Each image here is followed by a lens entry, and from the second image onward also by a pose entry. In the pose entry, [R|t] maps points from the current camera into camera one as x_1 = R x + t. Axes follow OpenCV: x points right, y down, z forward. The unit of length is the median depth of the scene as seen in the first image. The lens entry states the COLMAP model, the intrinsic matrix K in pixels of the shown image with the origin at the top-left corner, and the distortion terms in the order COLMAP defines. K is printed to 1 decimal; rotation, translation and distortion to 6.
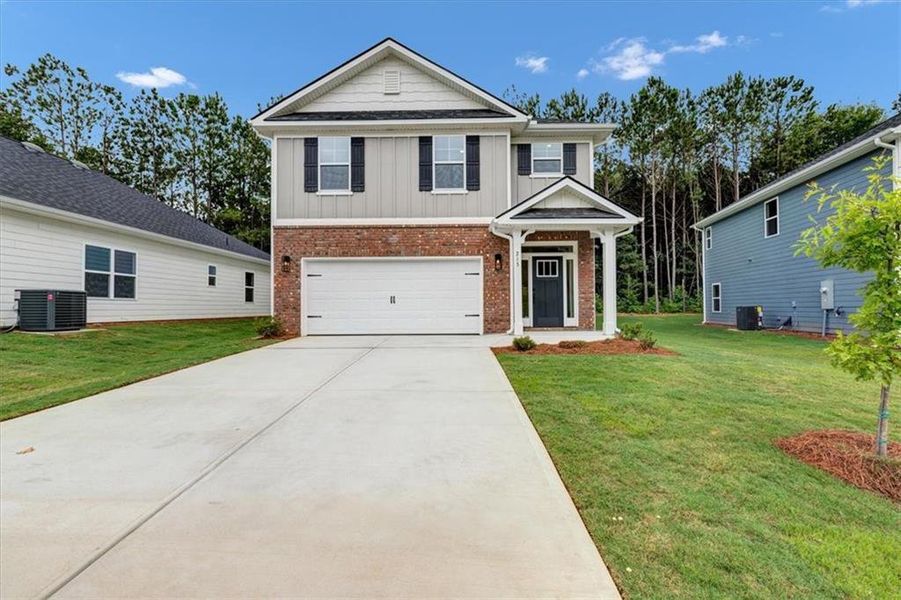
lens RADIAL K [[391.3, 0, 457.6], [0, 391.3, 302.3], [0, 0, 1]] dist [0.014964, -0.000414]
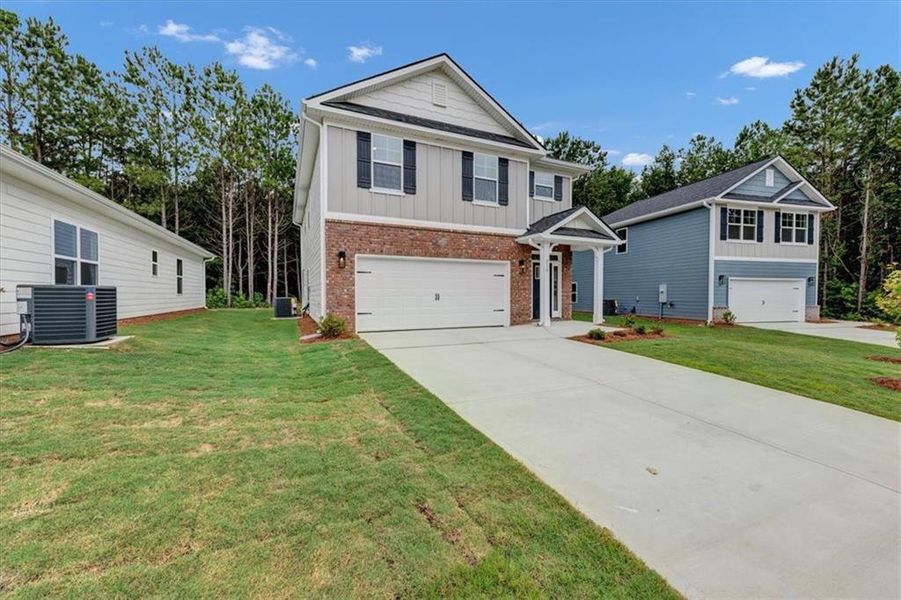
lens RADIAL K [[343.2, 0, 448.2], [0, 343.2, 301.2], [0, 0, 1]] dist [0.007475, -0.000611]
pose [[0.909540, -0.001359, 0.415615, -0.536277], [-0.012552, 0.999449, 0.030738, -0.024661], [-0.415428, -0.033174, 0.909021, 0.116681]]
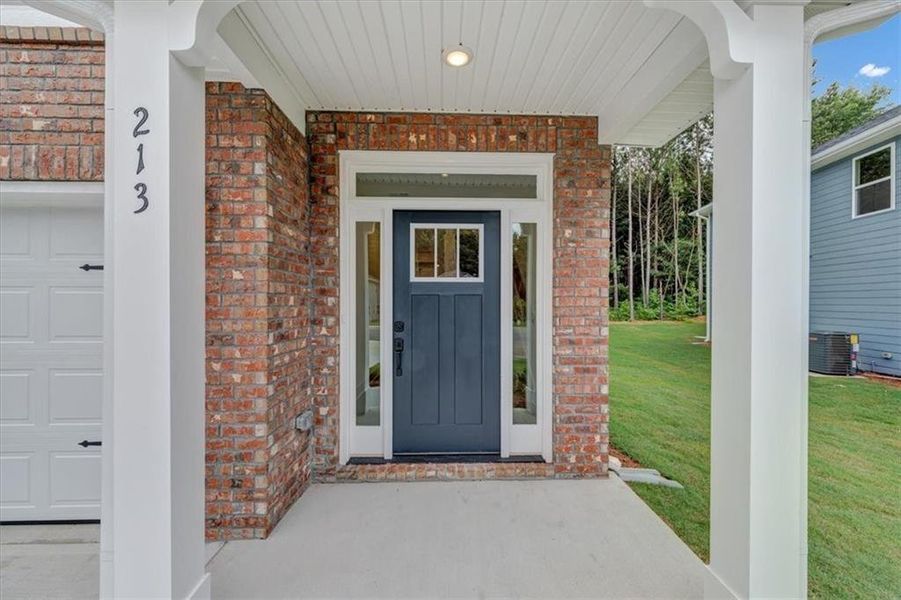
lens RADIAL K [[332.8, 0, 447.9], [0, 332.8, 303.7], [0, 0, 1]] dist [-0.002342, 0.000432]
pose [[0.999640, 0.008484, 0.025445, 0.235671], [-0.008952, 0.999792, 0.018348, -0.056814], [-0.025284, -0.018569, 0.999508, 0.794954]]
